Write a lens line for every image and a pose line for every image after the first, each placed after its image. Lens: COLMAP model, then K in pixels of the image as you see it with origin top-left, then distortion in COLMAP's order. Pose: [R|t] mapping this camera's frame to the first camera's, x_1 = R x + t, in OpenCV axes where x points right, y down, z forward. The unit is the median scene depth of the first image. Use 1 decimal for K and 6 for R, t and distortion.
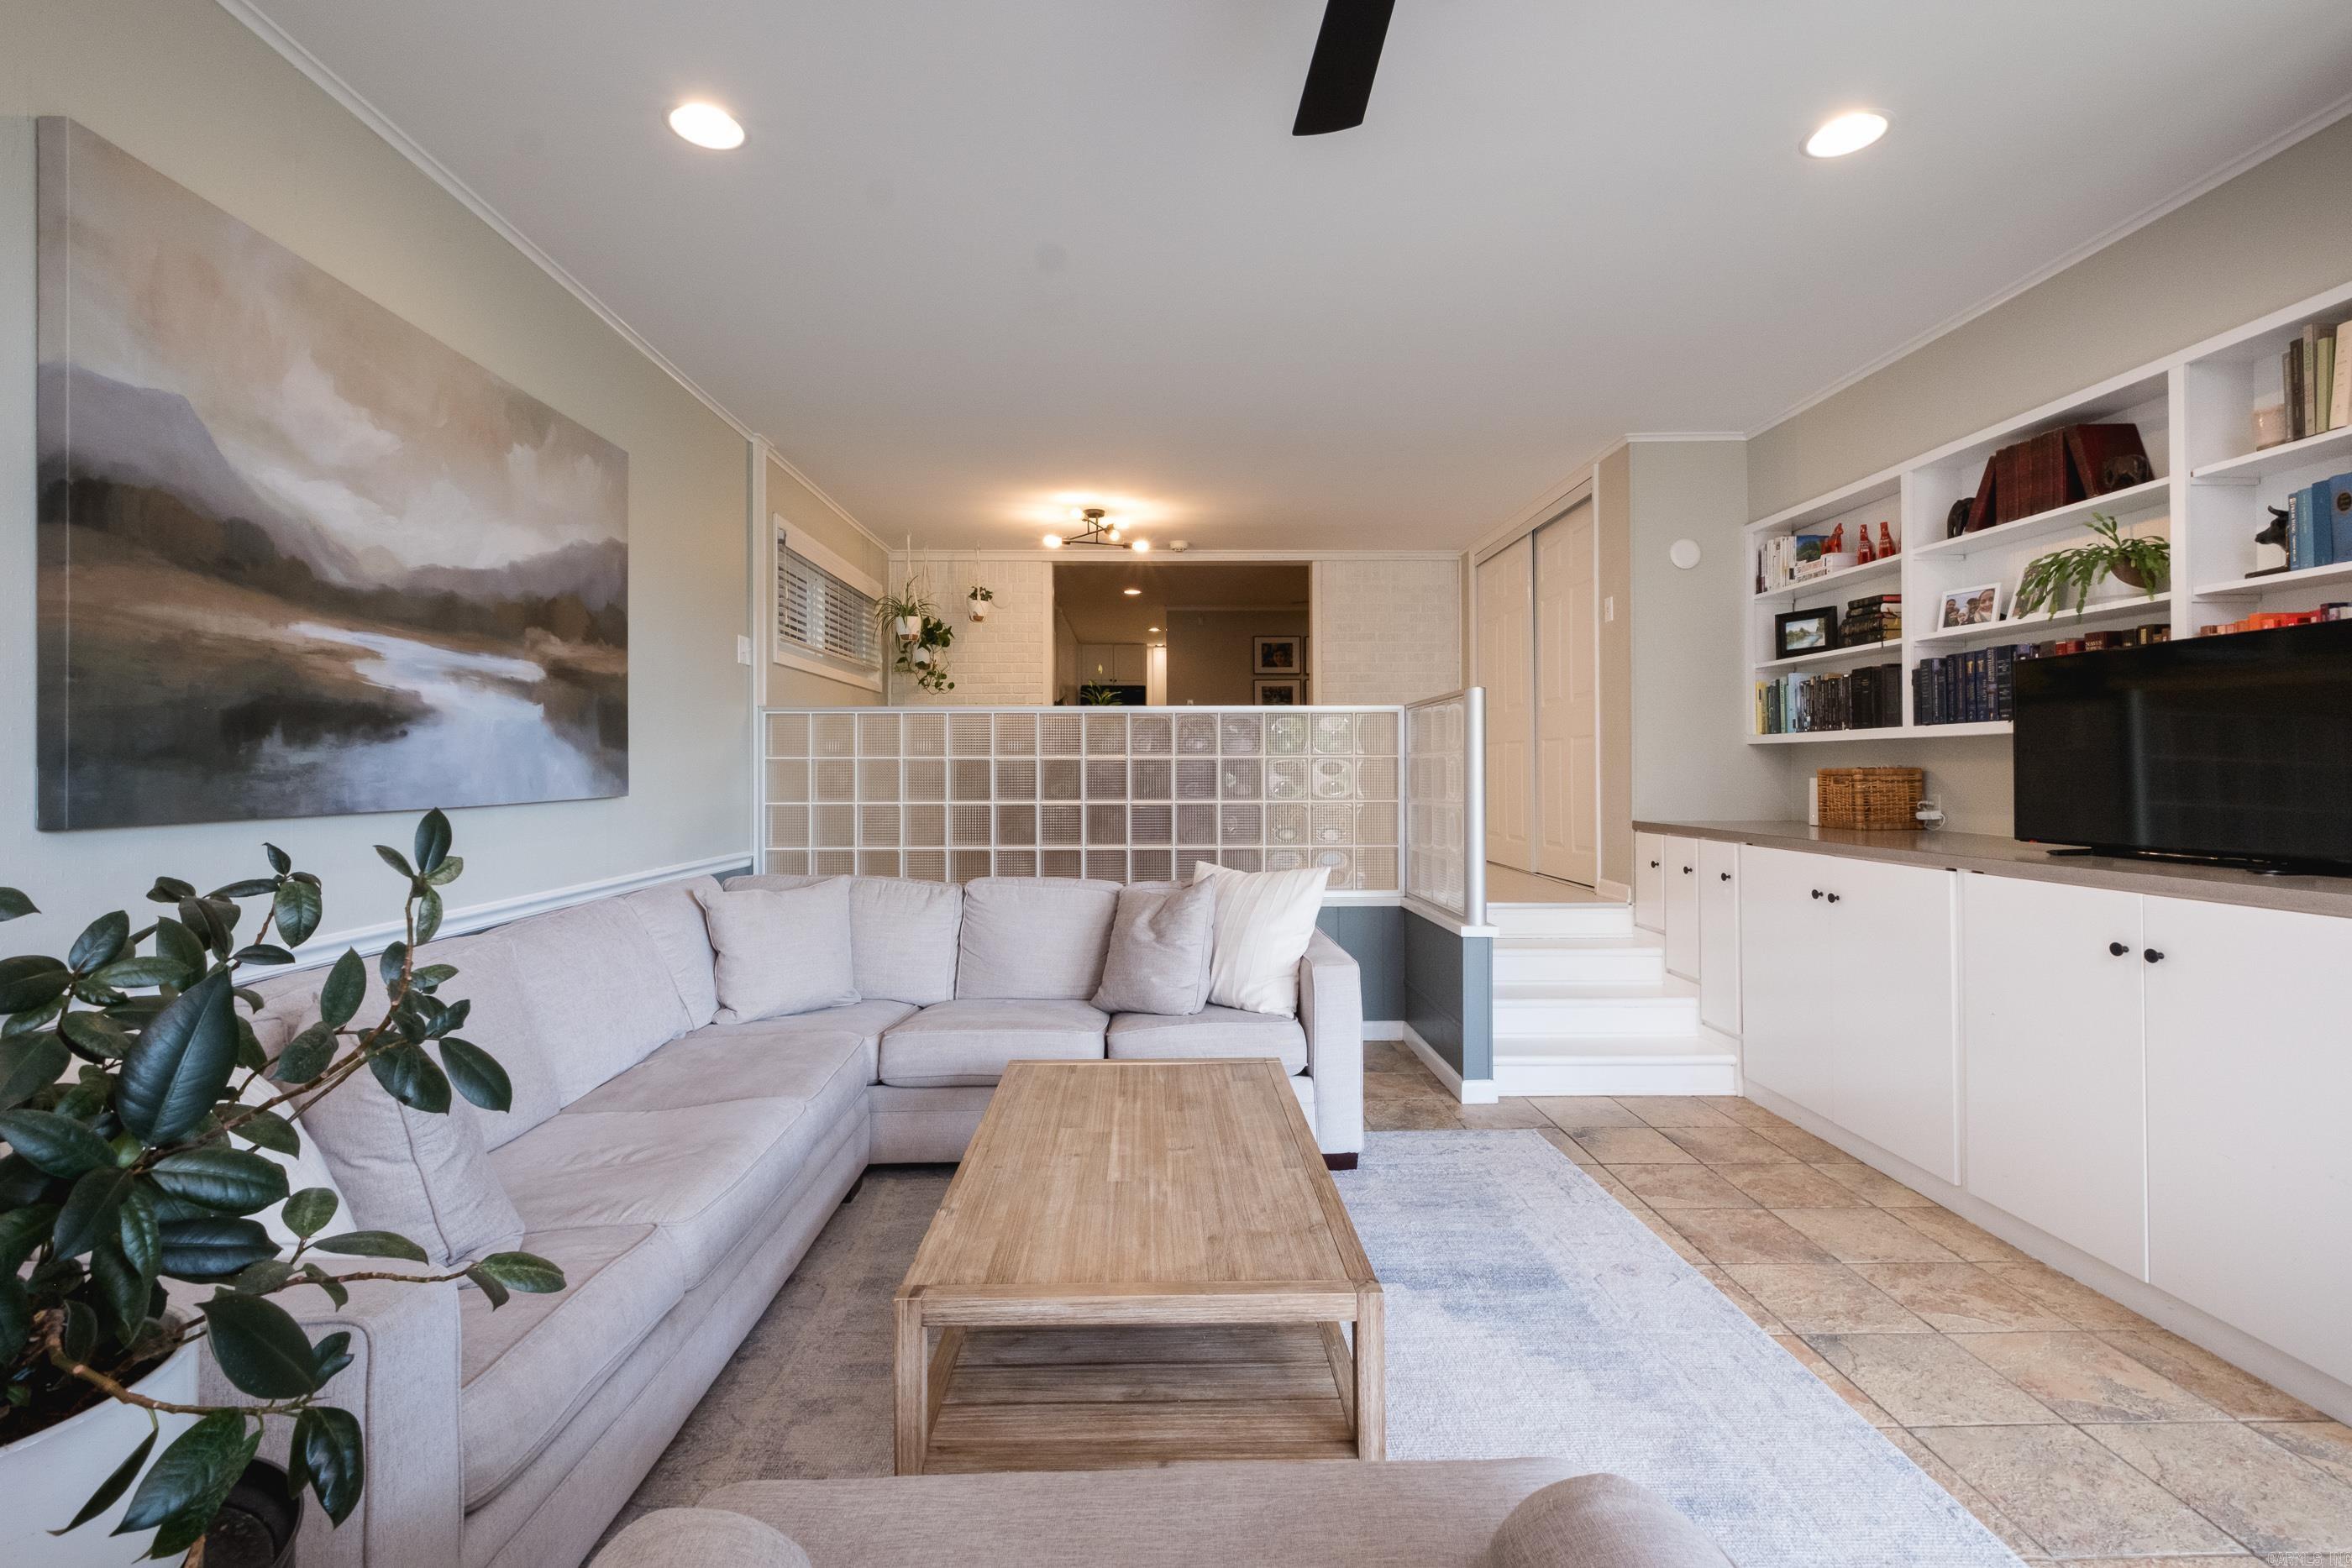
lens RADIAL K [[1020.7, 0, 1154.5], [0, 1020.7, 767.9], [0, 0, 1]] dist [0.007965, -0.004257]
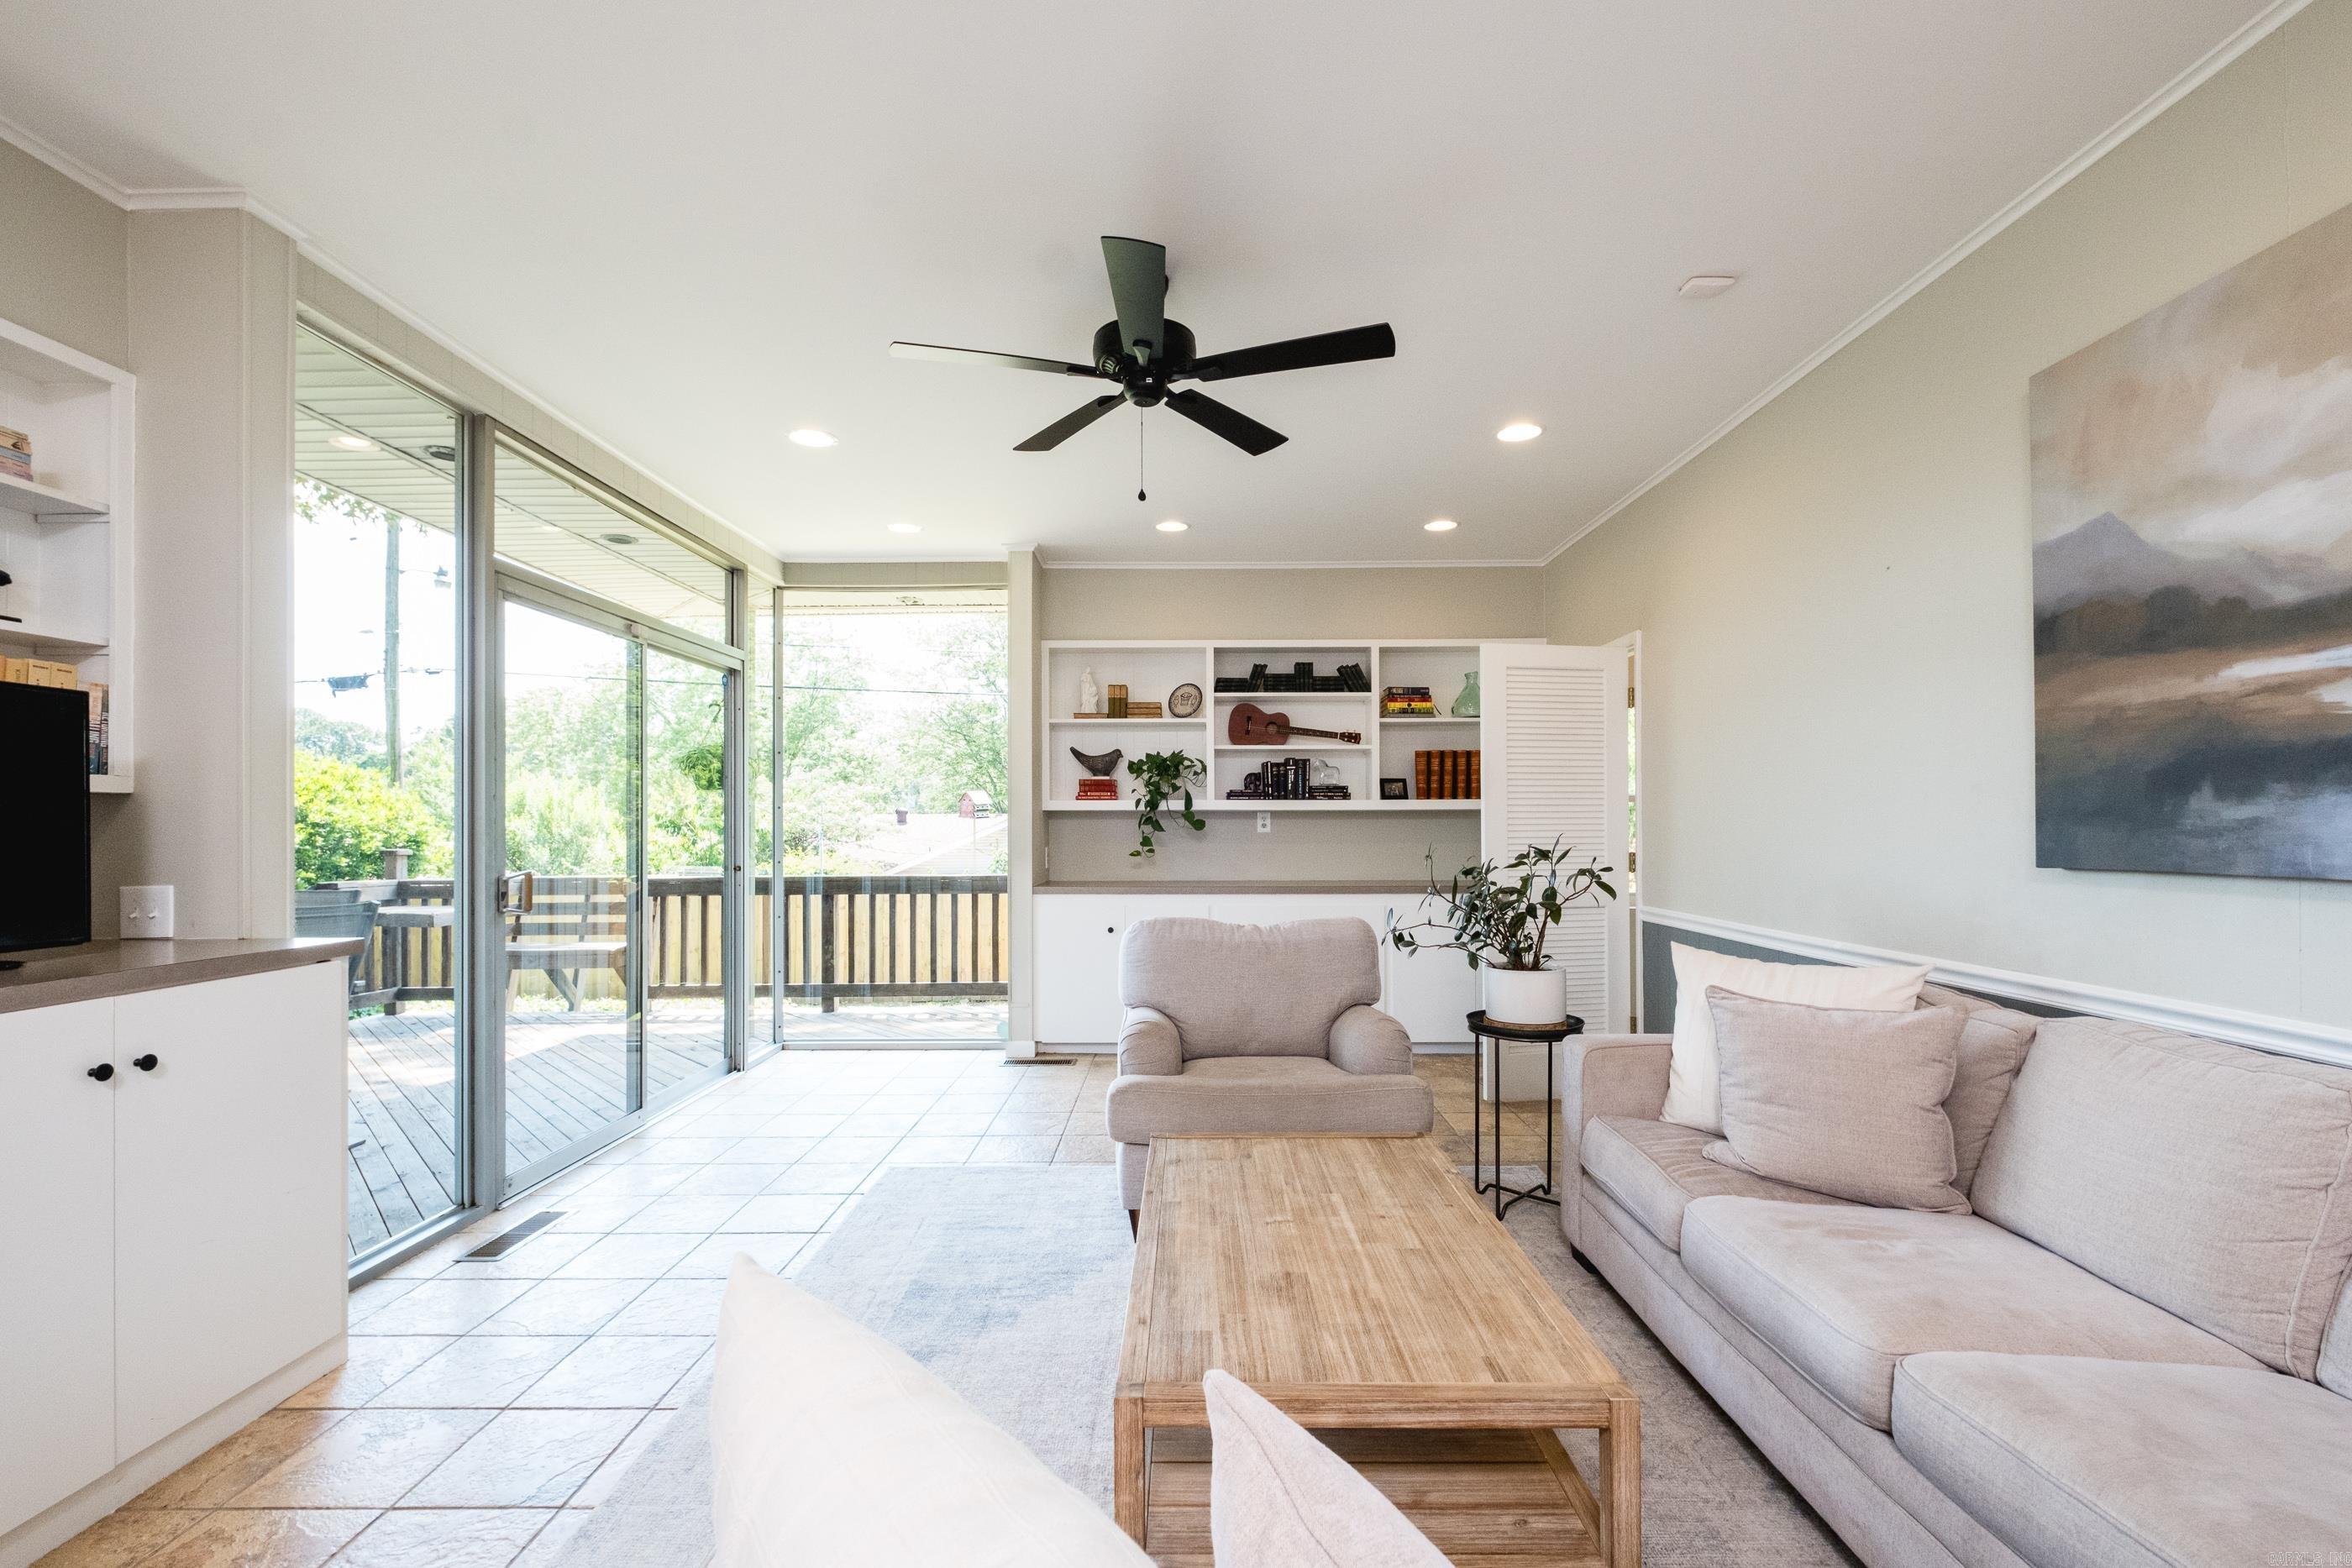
lens RADIAL K [[1020.7, 0, 1189.4], [0, 1020.7, 826.2], [0, 0, 1]] dist [0.007965, -0.004257]
pose [[-0.999942, 0.009452, 0.005117, 0.068269], [0.009428, 0.999945, -0.004571, -0.001558], [-0.005160, -0.004522, -0.999976, 1.305796]]
